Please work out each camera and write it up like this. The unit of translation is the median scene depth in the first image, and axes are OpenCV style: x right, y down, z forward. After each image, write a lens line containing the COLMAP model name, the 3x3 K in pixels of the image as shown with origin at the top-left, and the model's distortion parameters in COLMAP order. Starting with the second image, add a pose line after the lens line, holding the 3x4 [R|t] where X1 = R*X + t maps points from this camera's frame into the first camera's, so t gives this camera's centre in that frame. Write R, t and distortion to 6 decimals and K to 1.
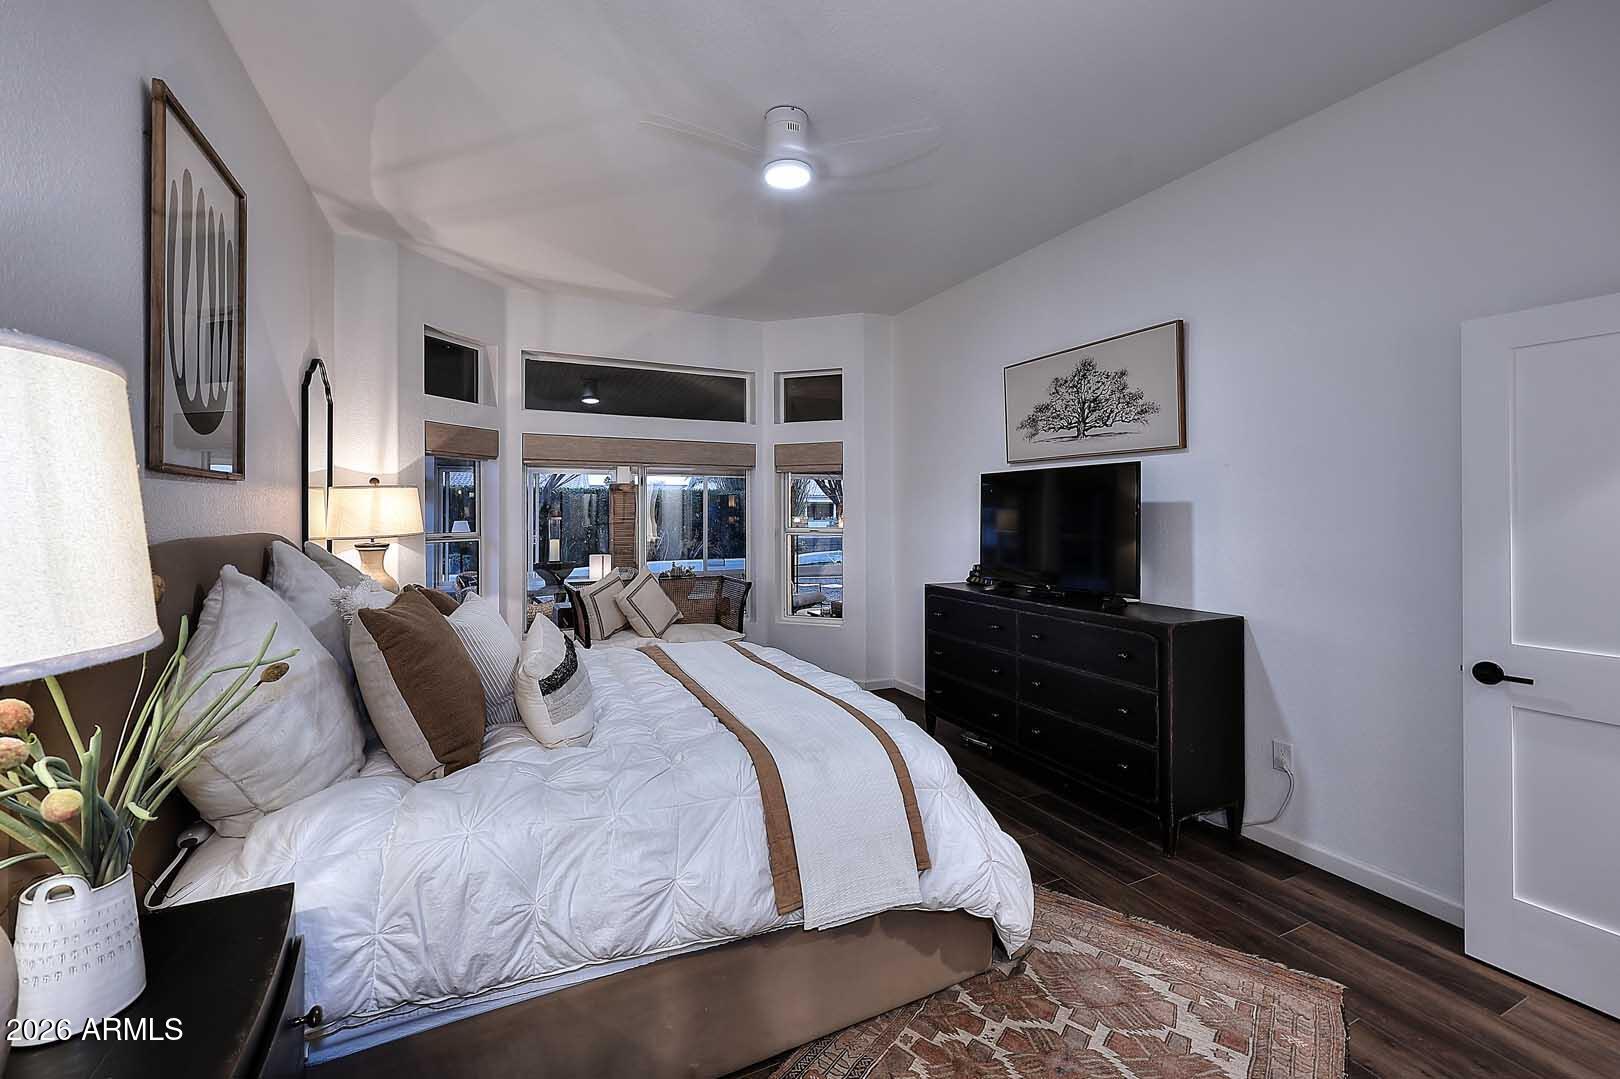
lens RADIAL K [[679.8, 0, 813.4], [0, 679.8, 510.4], [0, 0, 1]] dist [0.003366, 0.000245]
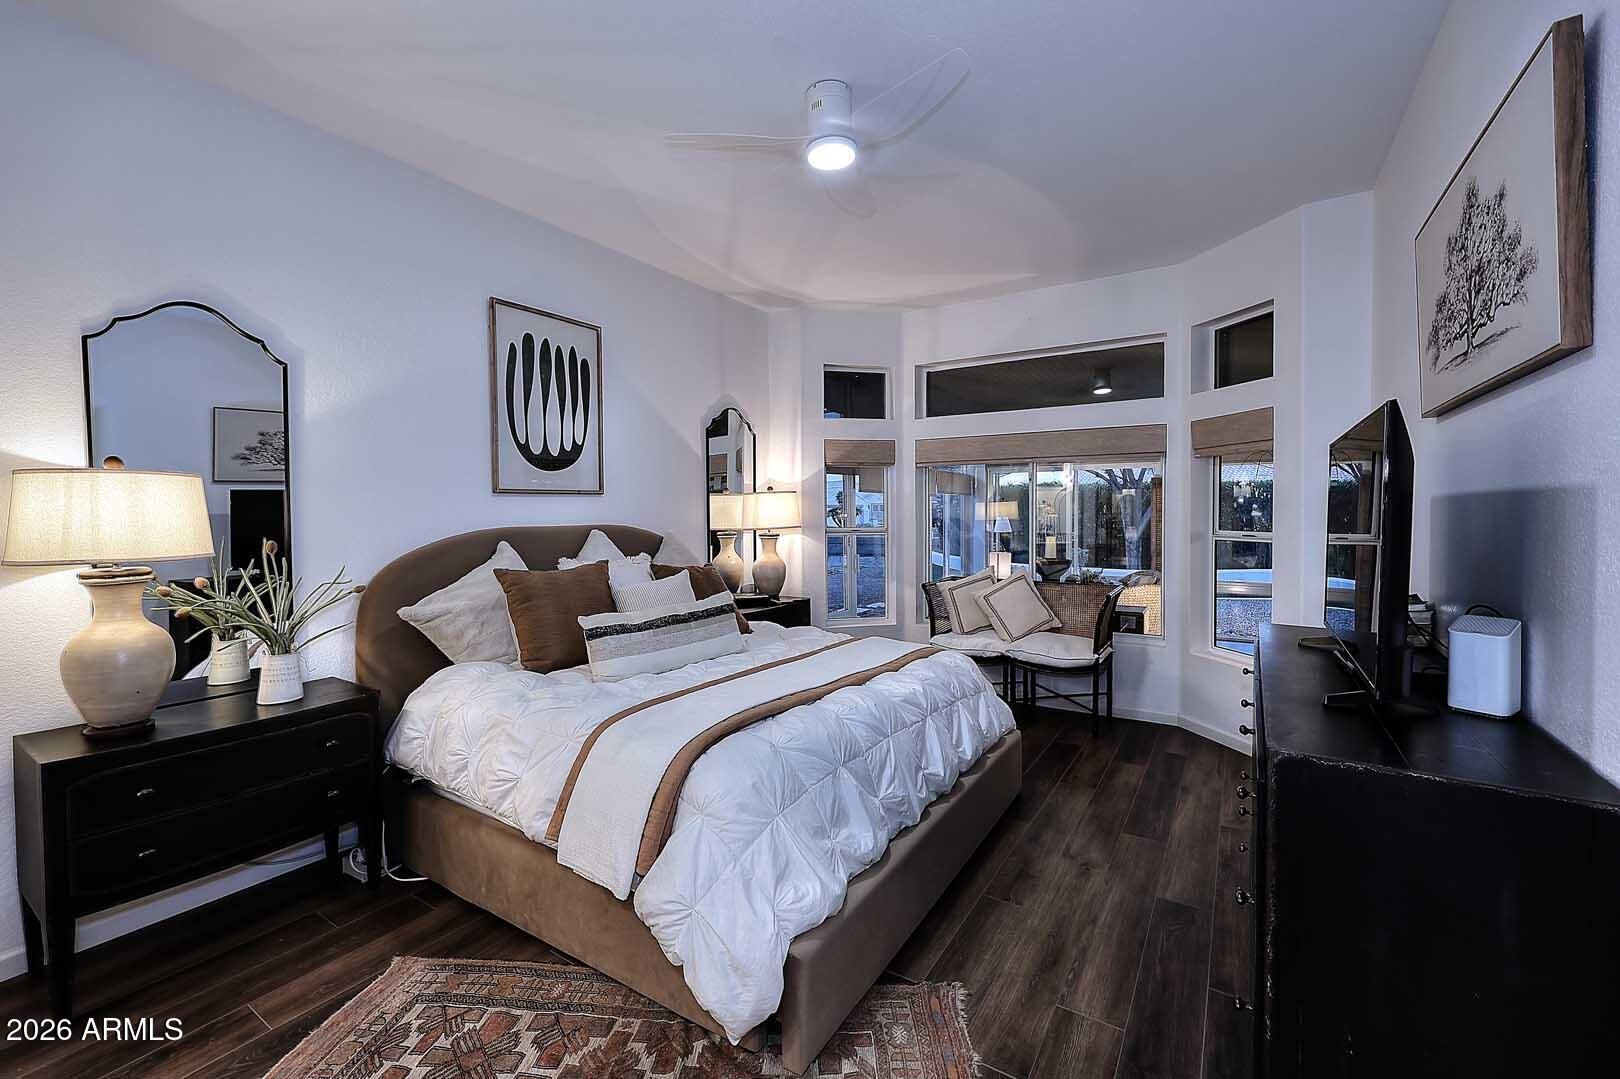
lens RADIAL K [[670.7, 0, 810.2], [0, 670.7, 525.7], [0, 0, 1]] dist [-0.002294, -0.000096]
pose [[0.511020, 0.017780, -0.859385, 0.473892], [0.007158, 0.999663, 0.024938, -0.000972], [0.859539, -0.018895, 0.510720, 0.306670]]
